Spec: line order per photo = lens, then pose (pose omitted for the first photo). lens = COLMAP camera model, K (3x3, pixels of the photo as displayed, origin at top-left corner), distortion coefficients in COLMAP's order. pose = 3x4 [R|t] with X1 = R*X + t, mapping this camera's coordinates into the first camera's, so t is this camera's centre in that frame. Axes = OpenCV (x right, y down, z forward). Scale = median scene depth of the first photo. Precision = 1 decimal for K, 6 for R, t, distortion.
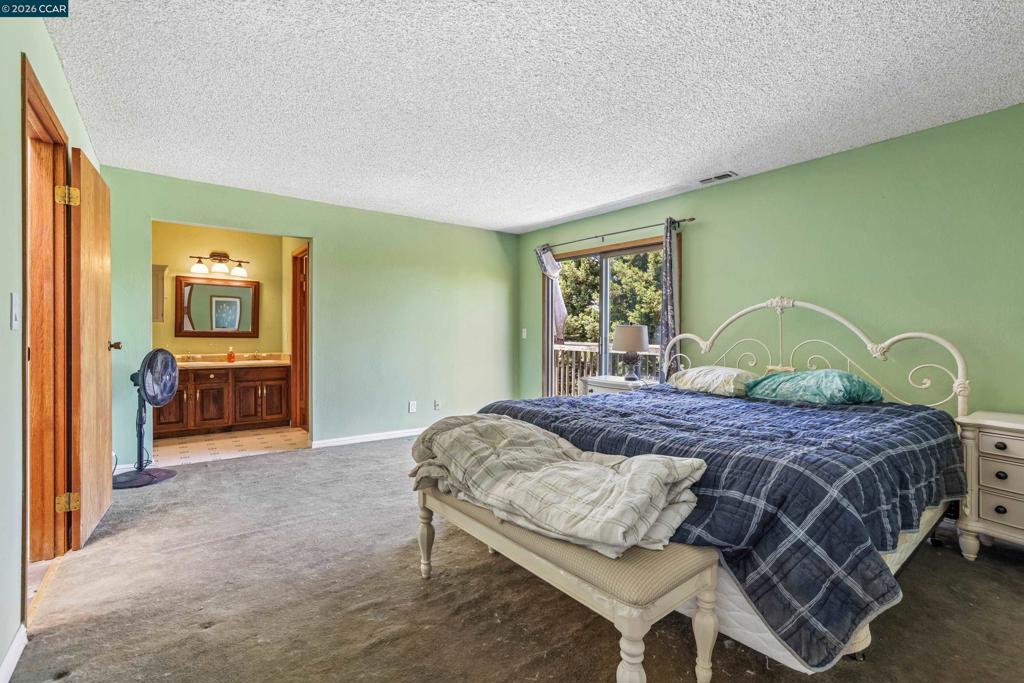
lens RADIAL K [[468.5, 0, 535.9], [0, 468.5, 335.8], [0, 0, 1]] dist [-0.034945, 0.000020]
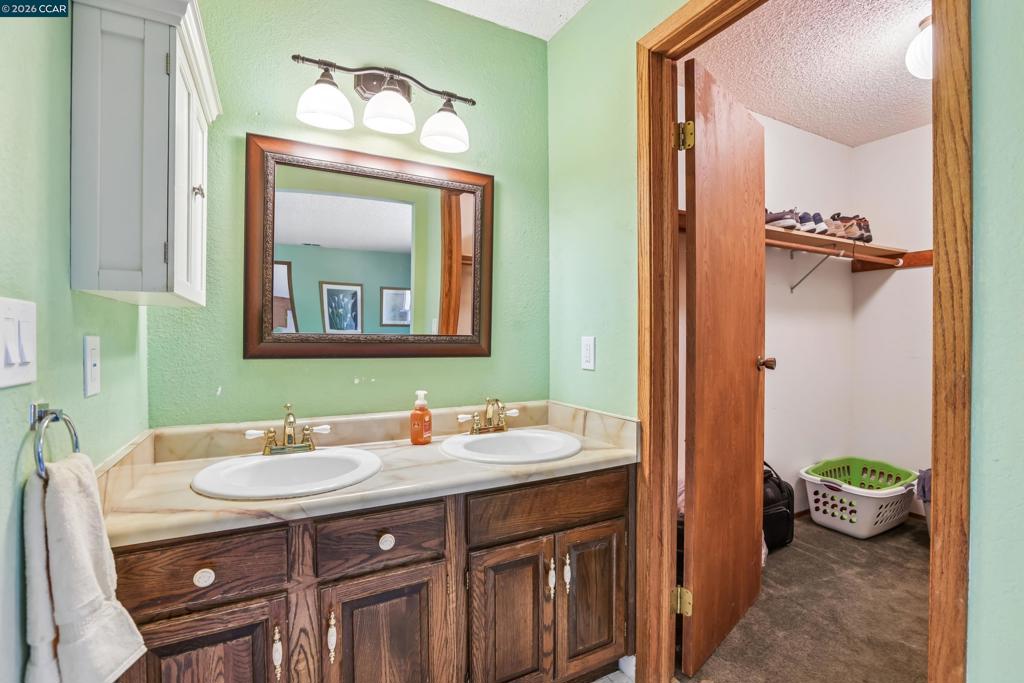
lens RADIAL K [[486.0, 0, 512.0], [0, 486.0, 341.5], [0, 0, 1]] dist [-0.066500, 0.020456]
pose [[0.977051, -0.005892, -0.212924, -0.560466], [0.006836, 0.999970, 0.003699, -0.007417], [0.212896, -0.005069, 0.977062, 0.742261]]
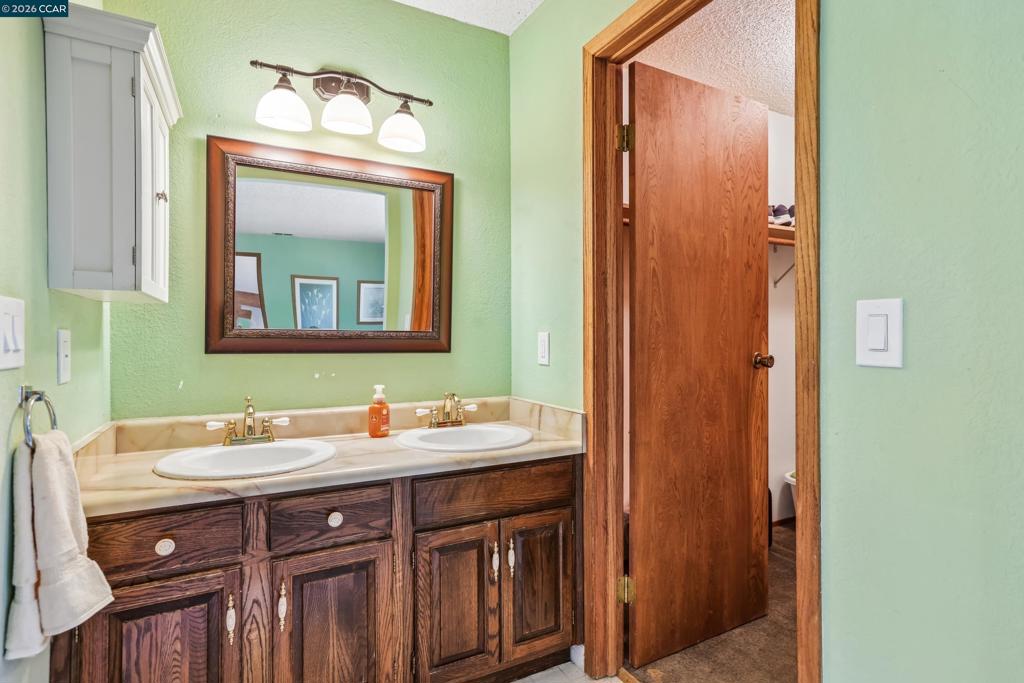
lens RADIAL K [[562.4, 0, 515.0], [0, 562.4, 338.2], [0, 0, 1]] dist [-0.047424, 0.038030]
pose [[0.975440, -0.007850, -0.220124, -0.514262], [0.007052, 0.999965, -0.004411, -0.003644], [0.220151, 0.002750, 0.975462, 0.691958]]
